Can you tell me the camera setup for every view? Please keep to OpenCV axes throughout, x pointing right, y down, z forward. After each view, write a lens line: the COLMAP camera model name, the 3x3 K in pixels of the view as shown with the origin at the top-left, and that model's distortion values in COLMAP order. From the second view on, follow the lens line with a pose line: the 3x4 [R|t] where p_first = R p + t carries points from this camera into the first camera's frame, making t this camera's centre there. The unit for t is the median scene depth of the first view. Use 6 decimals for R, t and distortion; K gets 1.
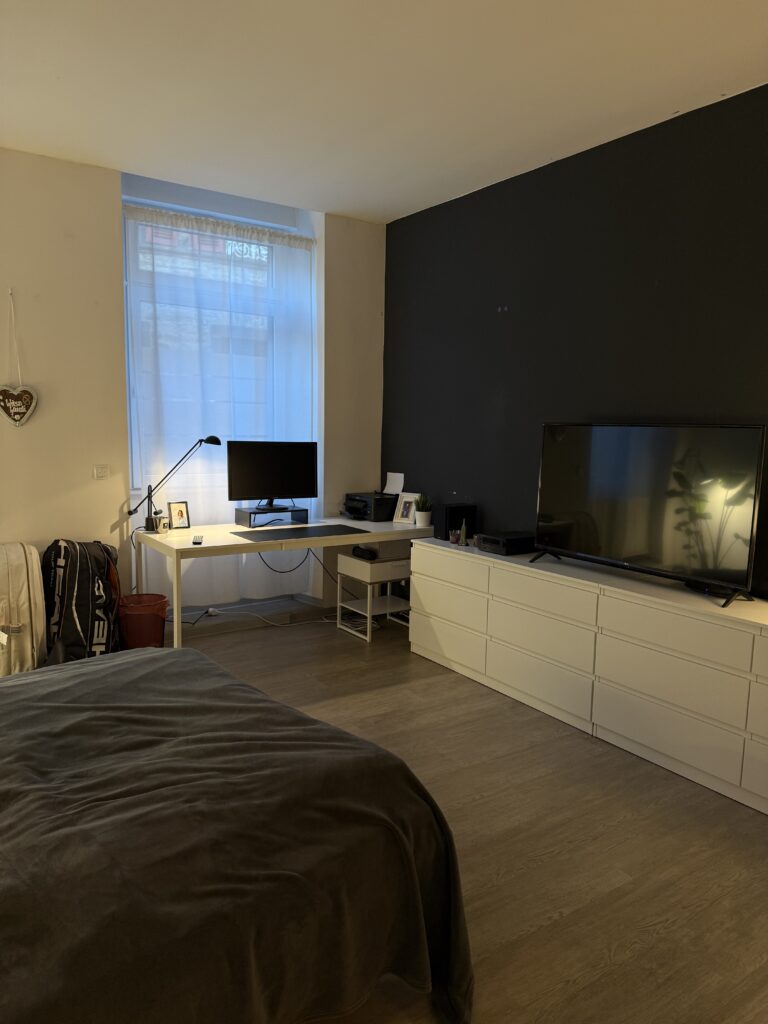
lens RADIAL K [[705.3, 0, 385.1], [0, 705.3, 514.4], [0, 0, 1]] dist [0.009807, -0.000132]
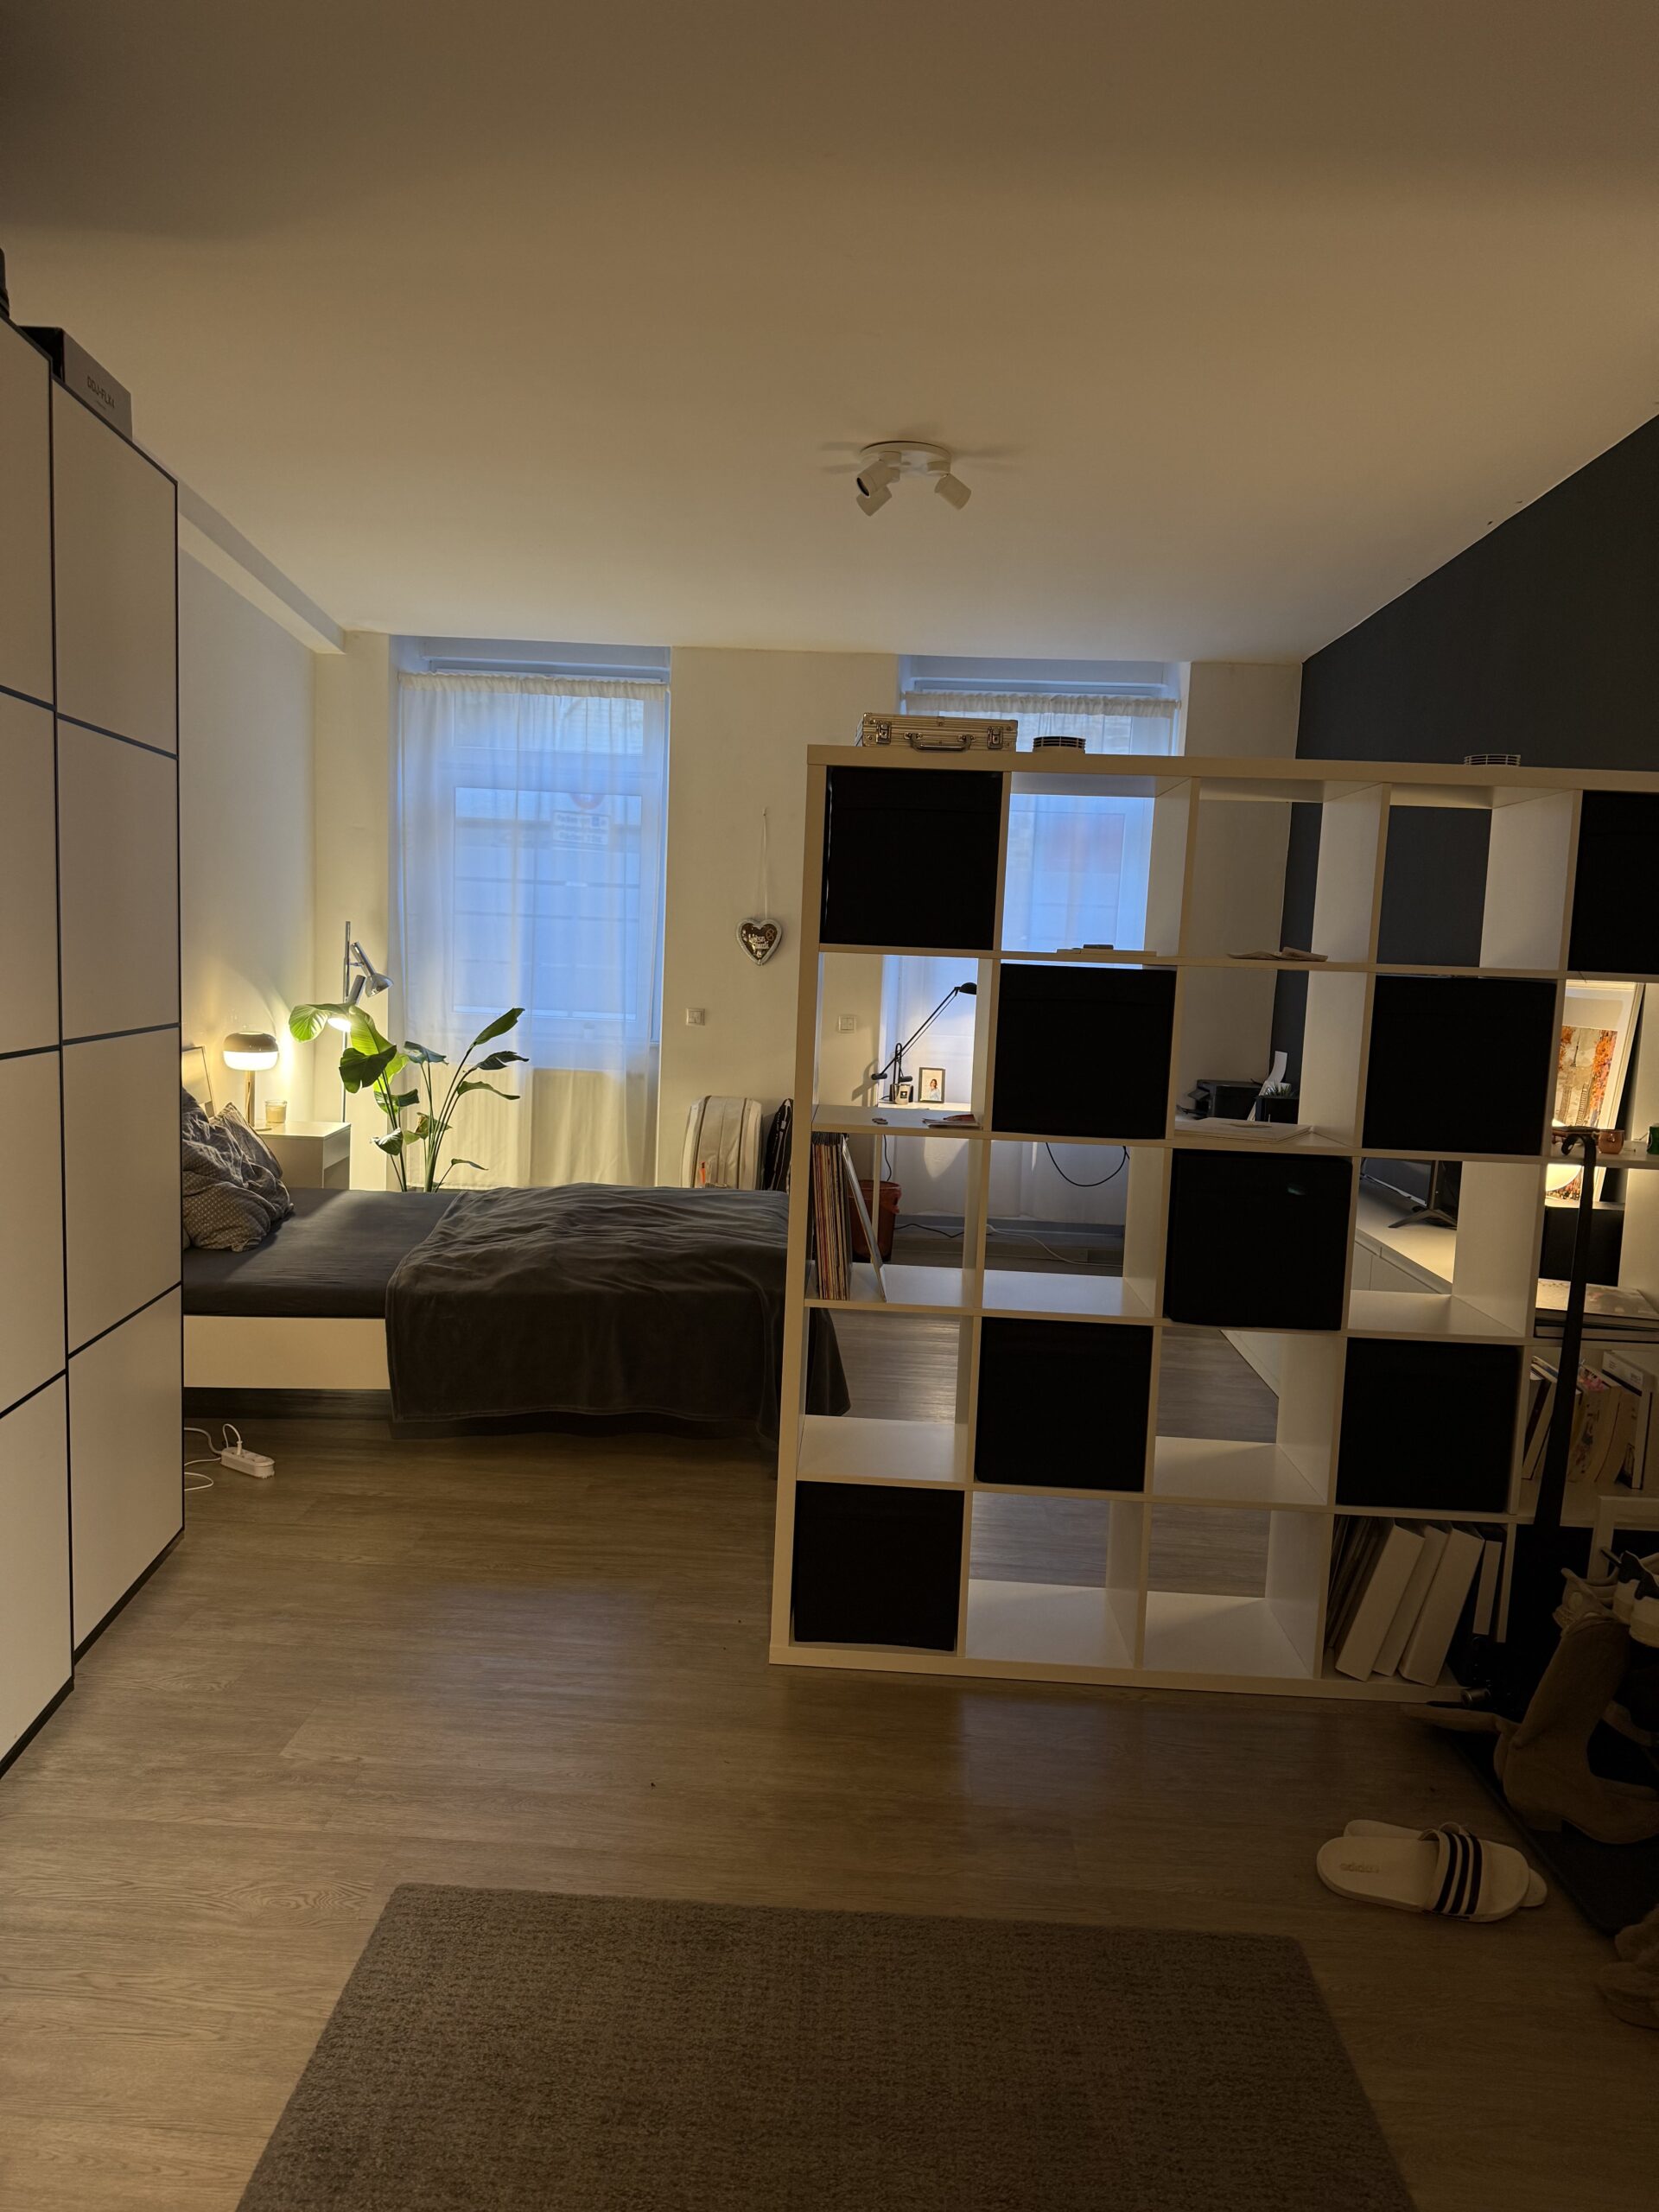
lens RADIAL K [[1523.6, 0, 827.5], [0, 1523.6, 1110.3], [0, 0, 1]] dist [0.009807, -0.000132]
pose [[0.784328, 0.072817, -0.616057, 0.656785], [-0.104501, 0.994404, -0.015509, 0.067578], [0.611481, 0.076543, 0.787549, -0.378974]]
